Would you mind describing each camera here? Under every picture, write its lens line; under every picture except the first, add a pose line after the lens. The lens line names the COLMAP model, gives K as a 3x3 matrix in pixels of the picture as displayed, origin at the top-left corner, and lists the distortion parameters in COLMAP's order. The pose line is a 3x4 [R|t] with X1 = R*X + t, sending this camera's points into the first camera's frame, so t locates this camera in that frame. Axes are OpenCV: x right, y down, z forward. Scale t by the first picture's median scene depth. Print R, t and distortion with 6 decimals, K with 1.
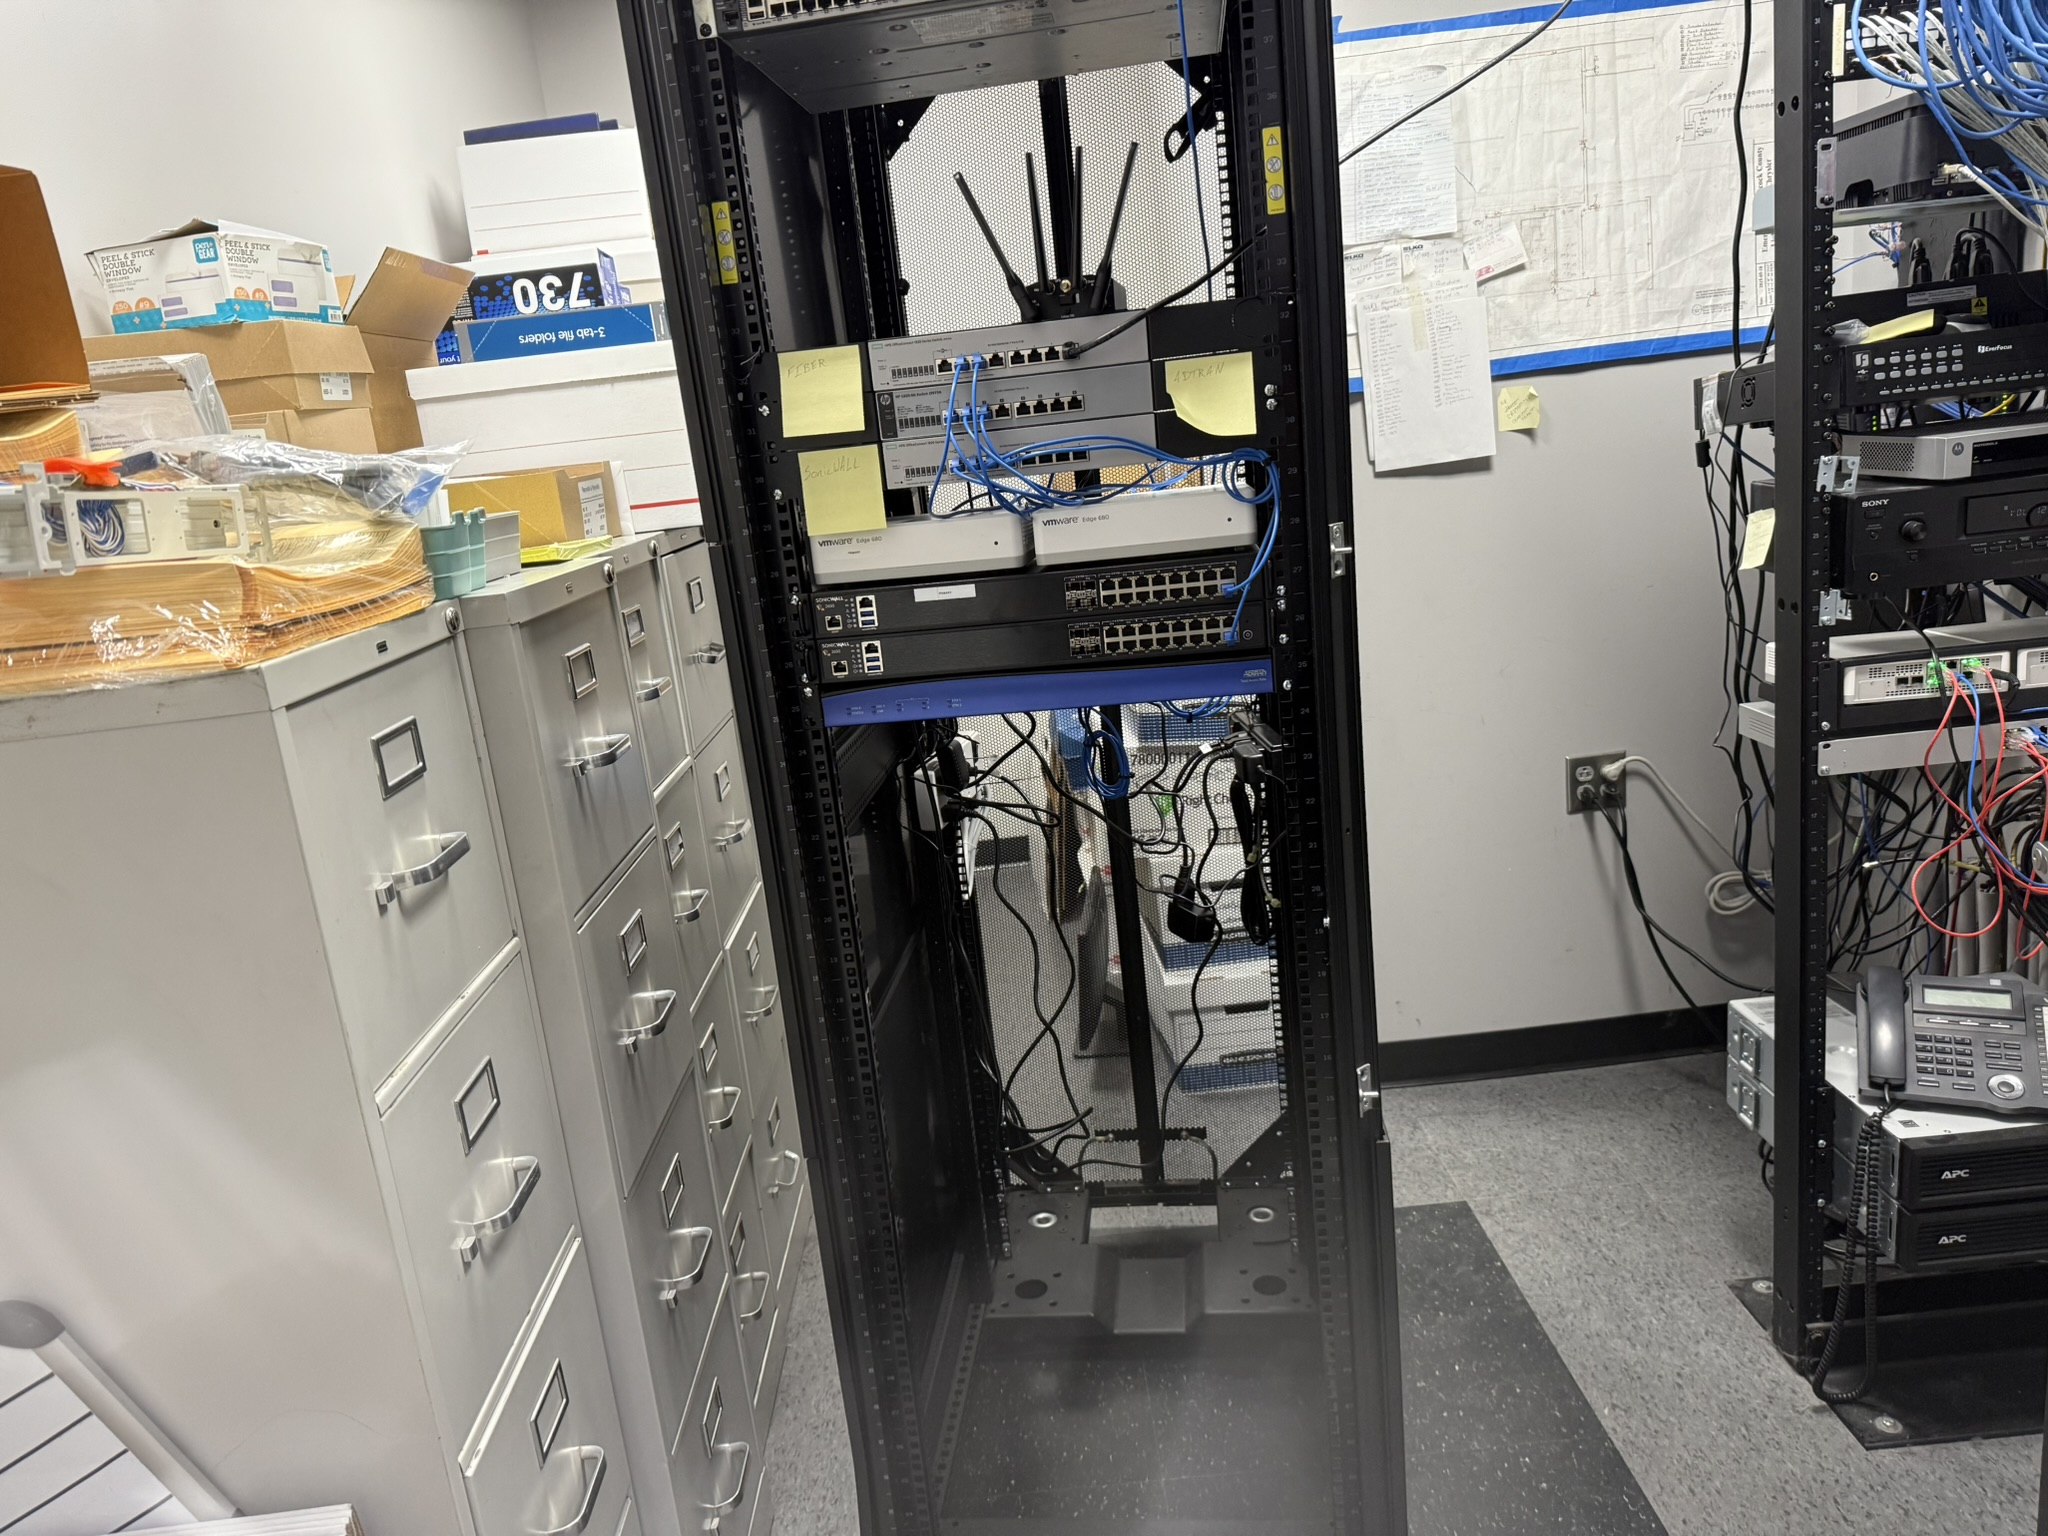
lens RADIAL K [[1438.4, 0, 1024.0], [0, 1438.4, 768.0], [0, 0, 1]] dist [0.079659, -0.107772]
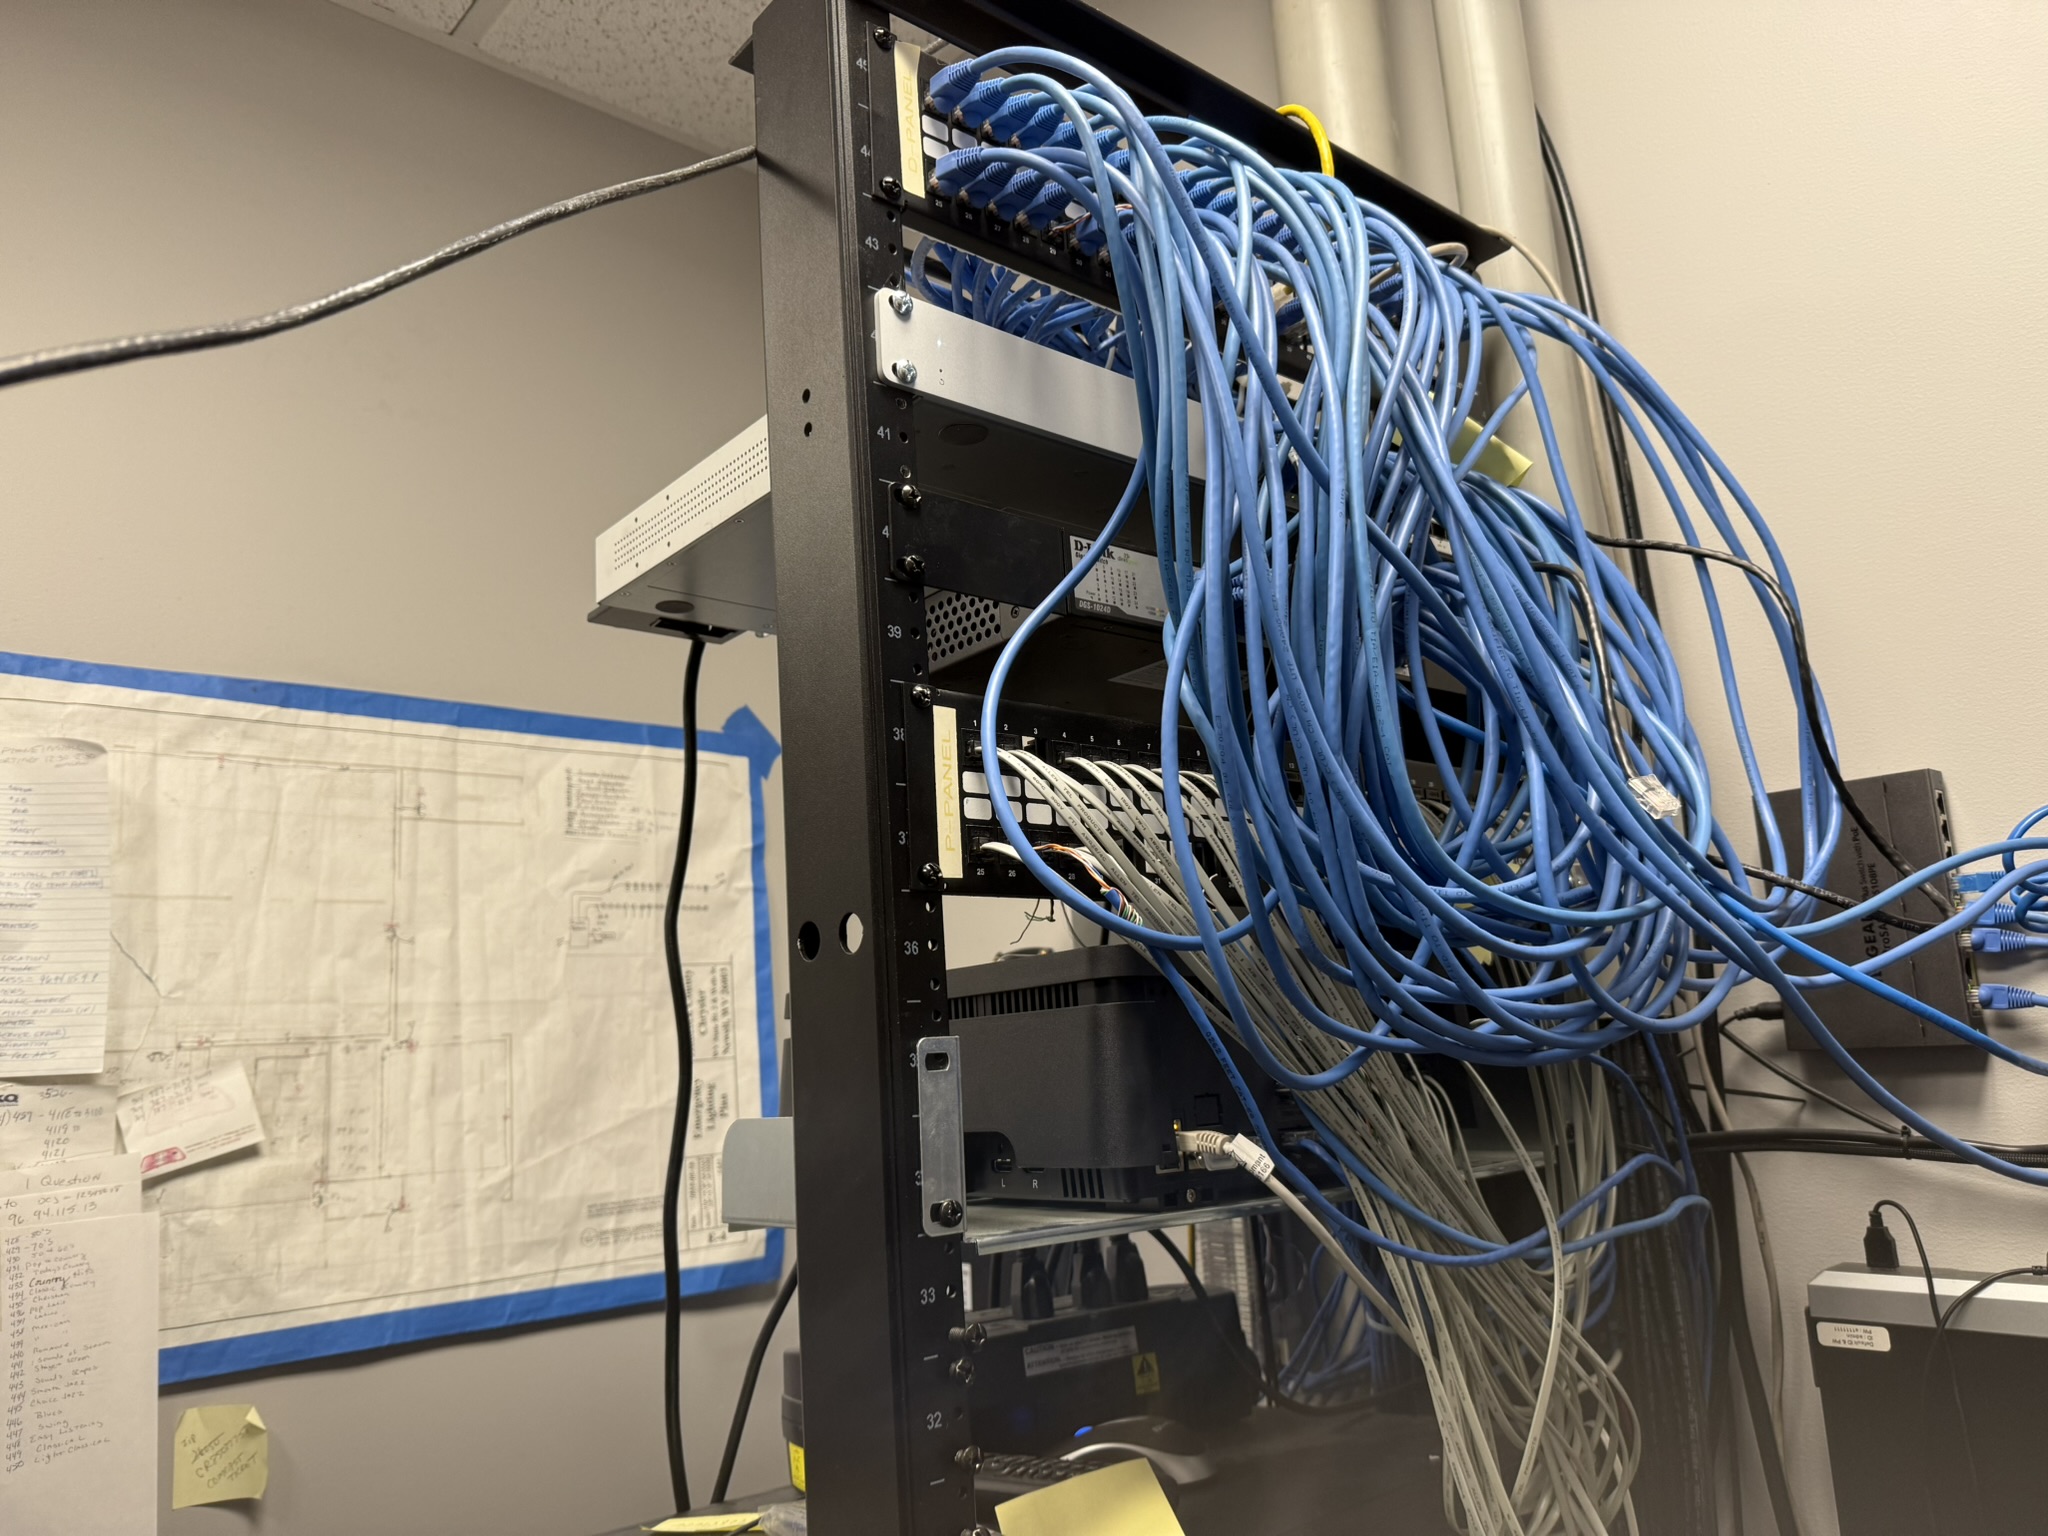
lens RADIAL K [[1470.8, 0, 992.5], [0, 1470.8, 763.8], [0, 0, 1]] dist [0.043032, -0.063441]
pose [[0.777538, 0.193128, 0.598445, 0.215231], [0.117019, 0.890611, -0.439453, -0.214534], [-0.617852, 0.411720, 0.669884, 0.467146]]
